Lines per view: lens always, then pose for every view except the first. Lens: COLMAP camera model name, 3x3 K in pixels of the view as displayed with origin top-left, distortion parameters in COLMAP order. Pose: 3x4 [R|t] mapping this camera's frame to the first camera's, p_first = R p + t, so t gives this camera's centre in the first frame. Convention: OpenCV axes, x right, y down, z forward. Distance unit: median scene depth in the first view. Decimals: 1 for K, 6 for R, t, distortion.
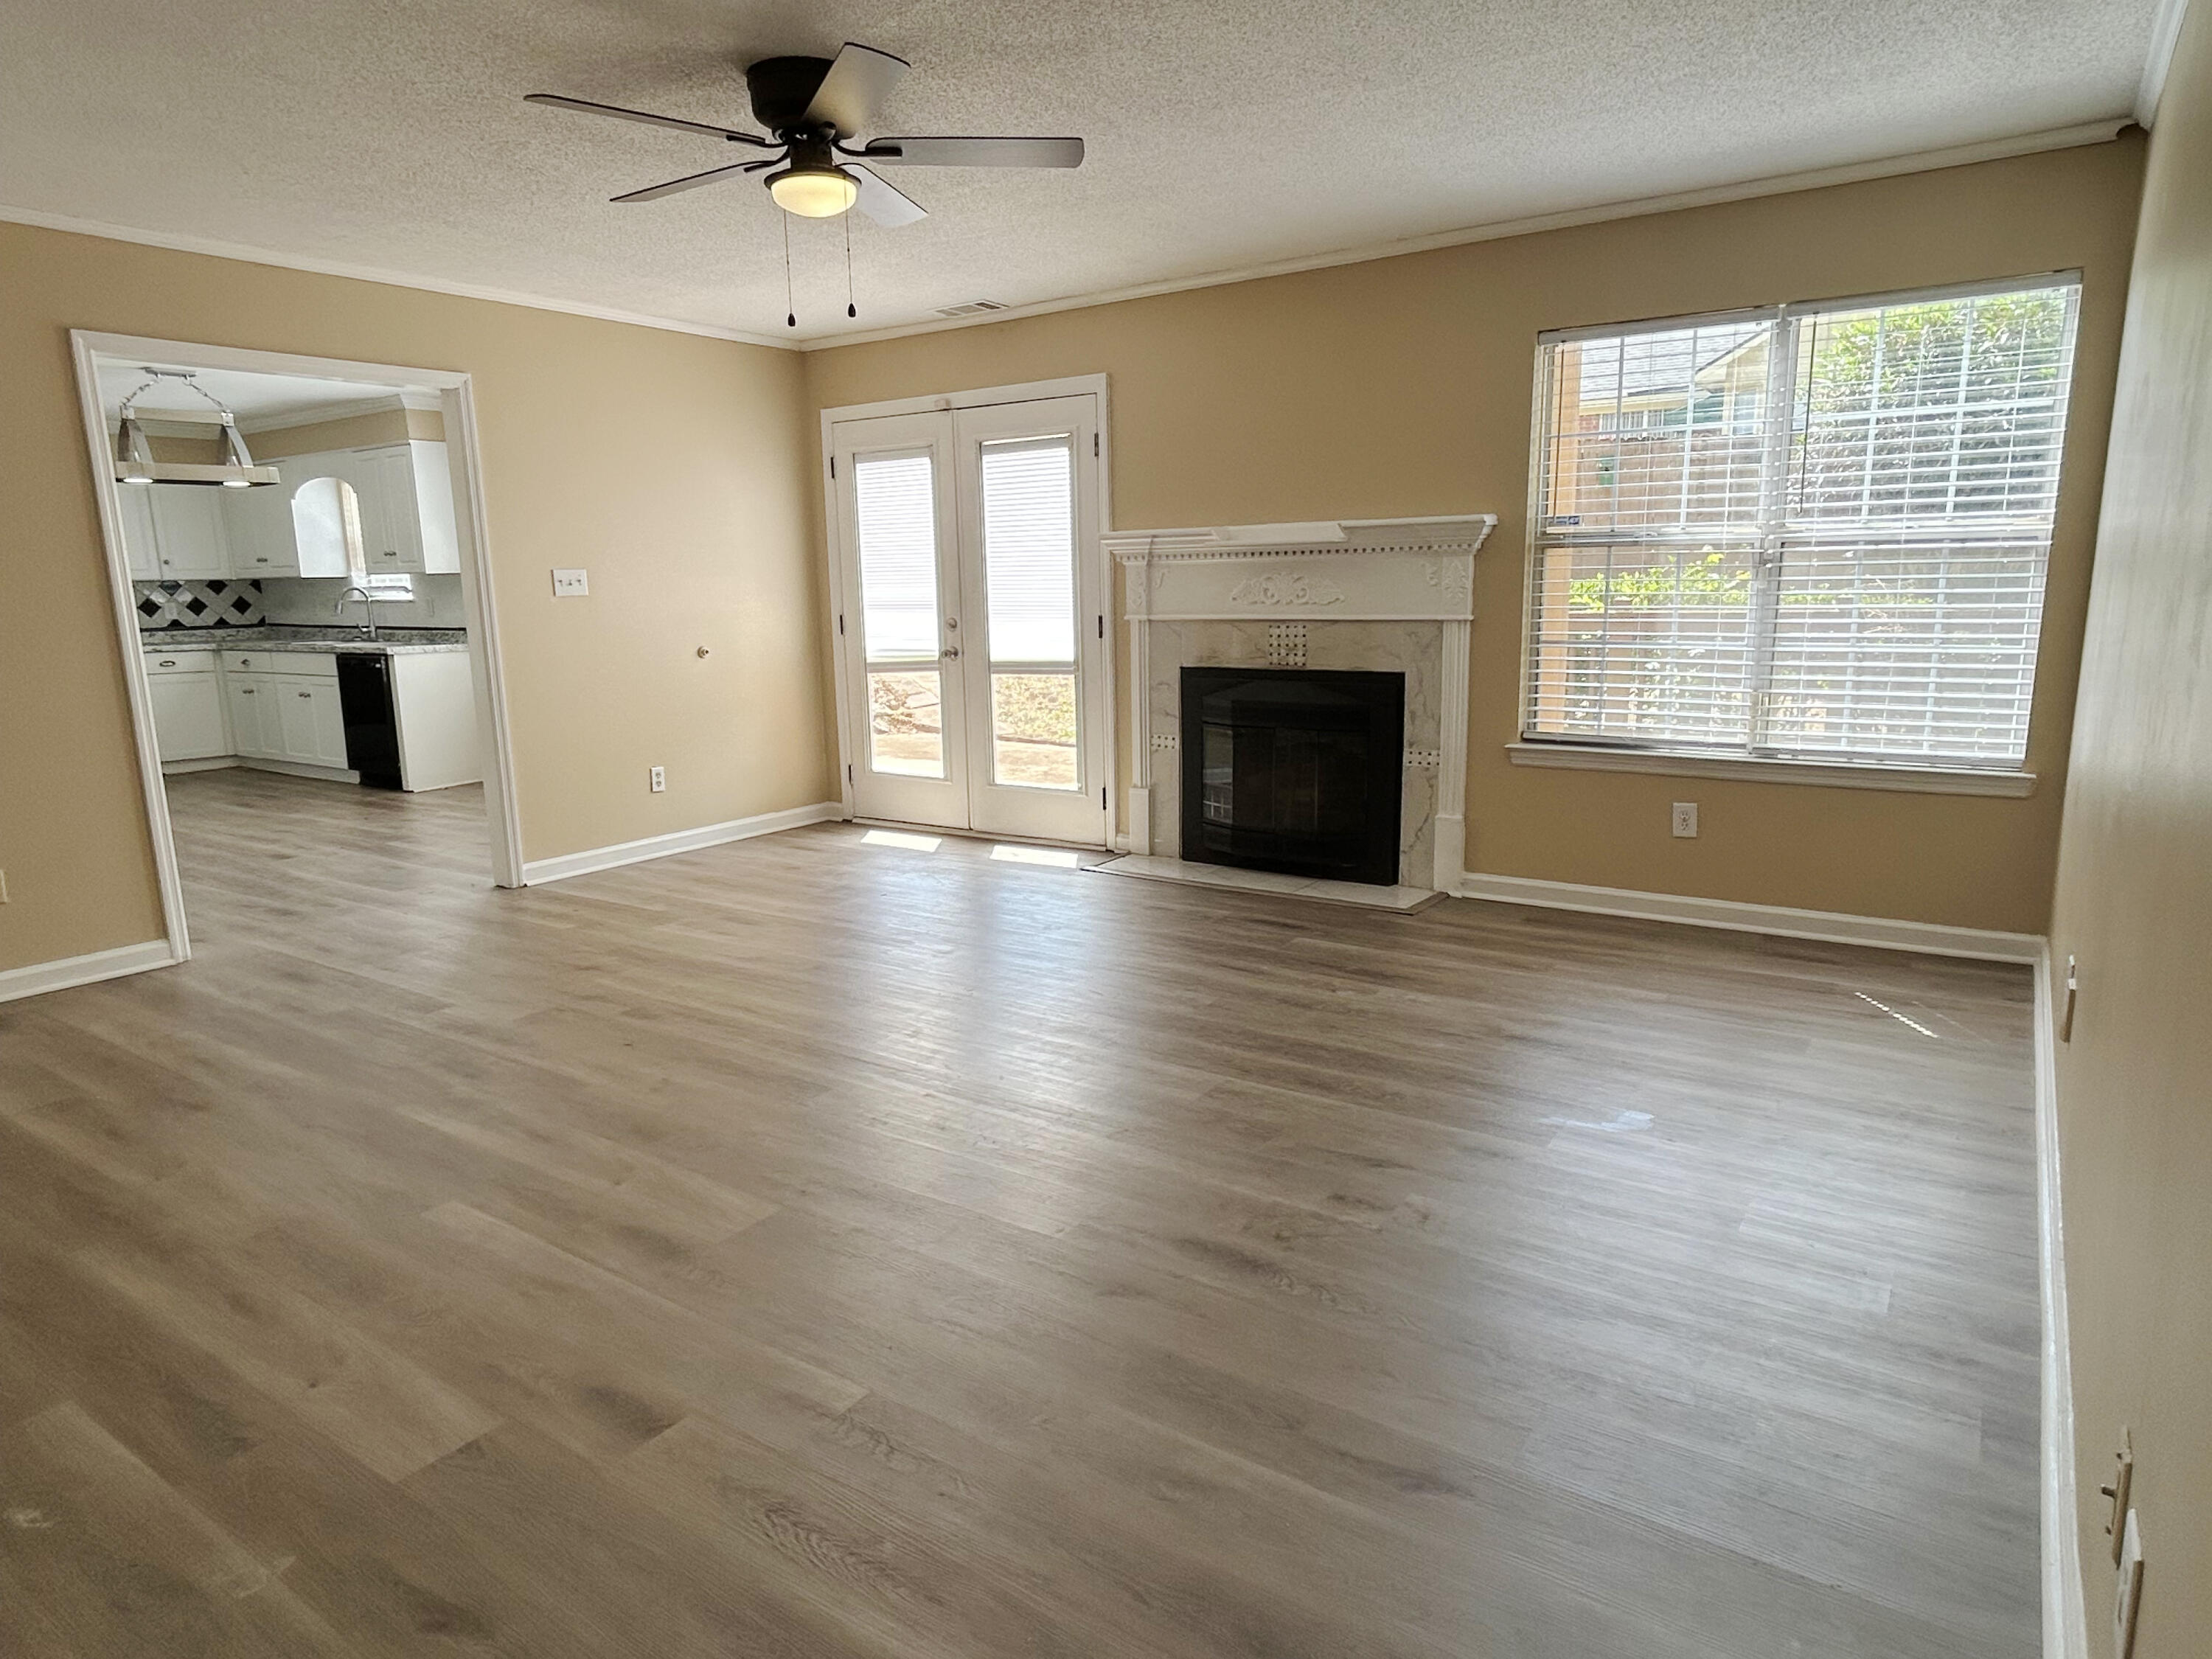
lens RADIAL K [[1315.1, 0, 1092.0], [0, 1315.1, 838.8], [0, 0, 1]] dist [-0.000439, -0.001648]
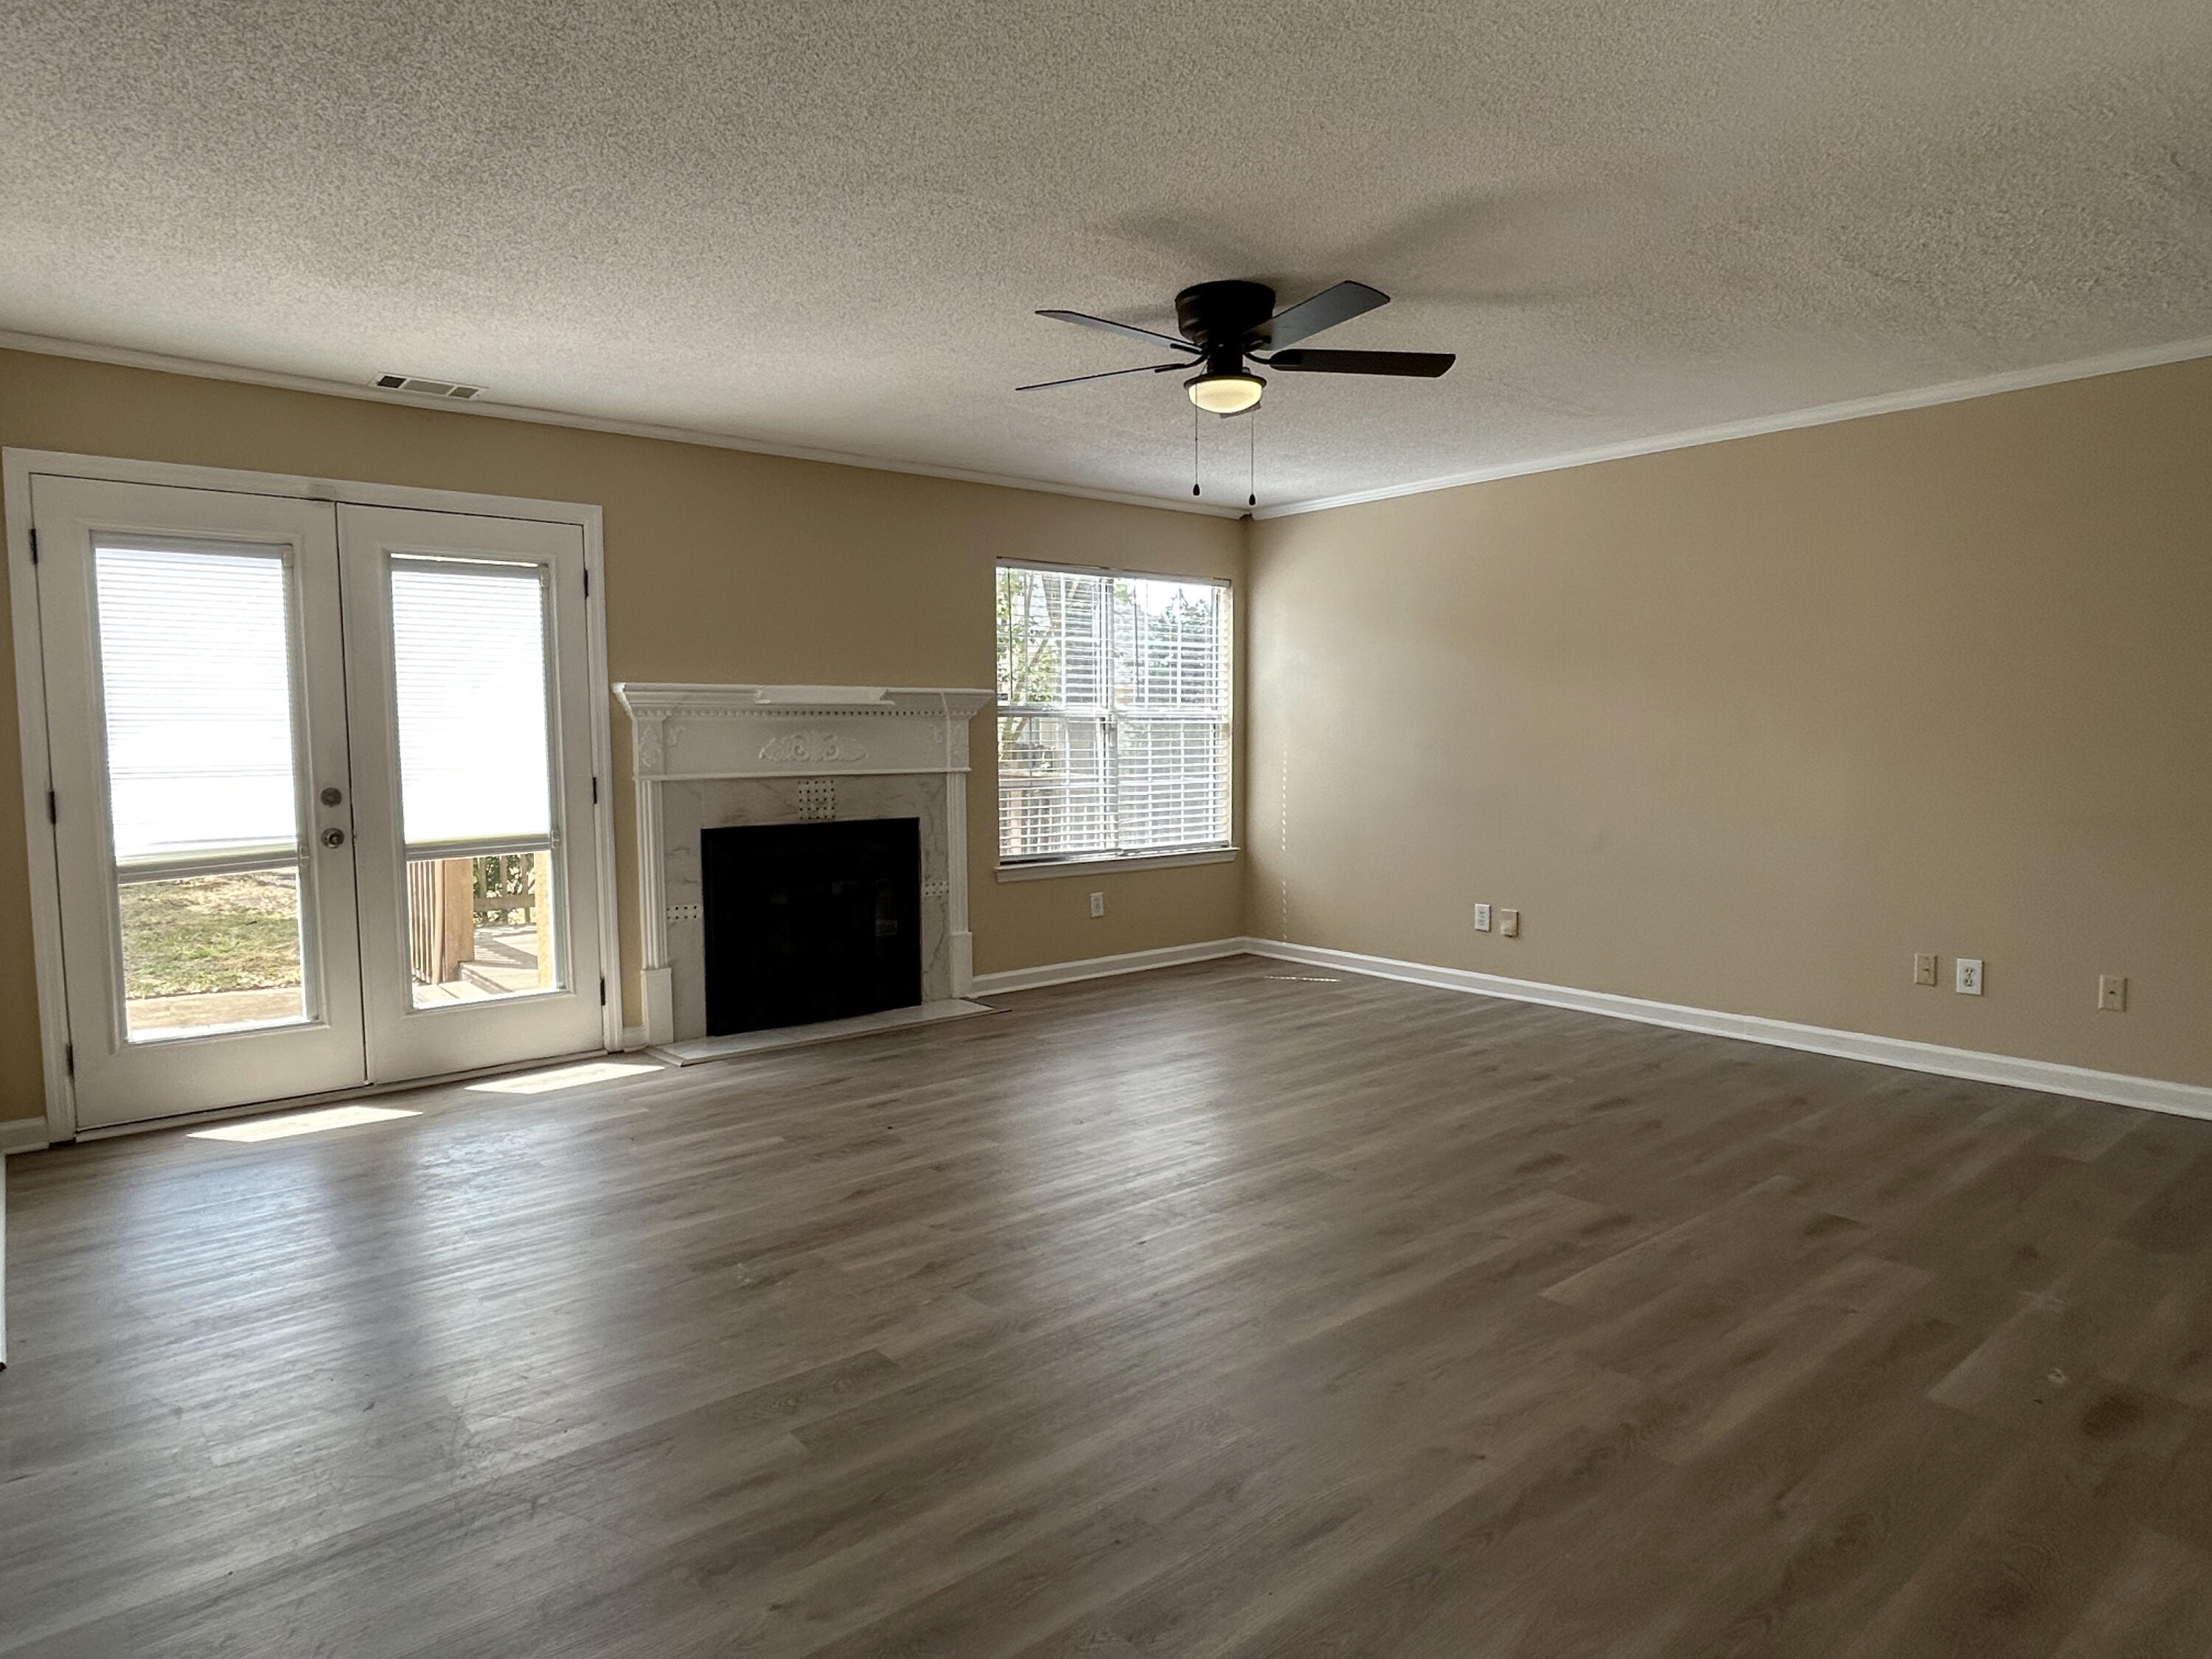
lens RADIAL K [[1343.6, 0, 1095.5], [0, 1343.6, 834.4], [0, 0, 1]] dist [-0.000475, -0.001761]
pose [[0.257207, -0.052407, 0.964934, -0.849195], [0.192900, 0.981217, 0.001873, -0.081385], [-0.946908, 0.185654, 0.262485, 0.527949]]
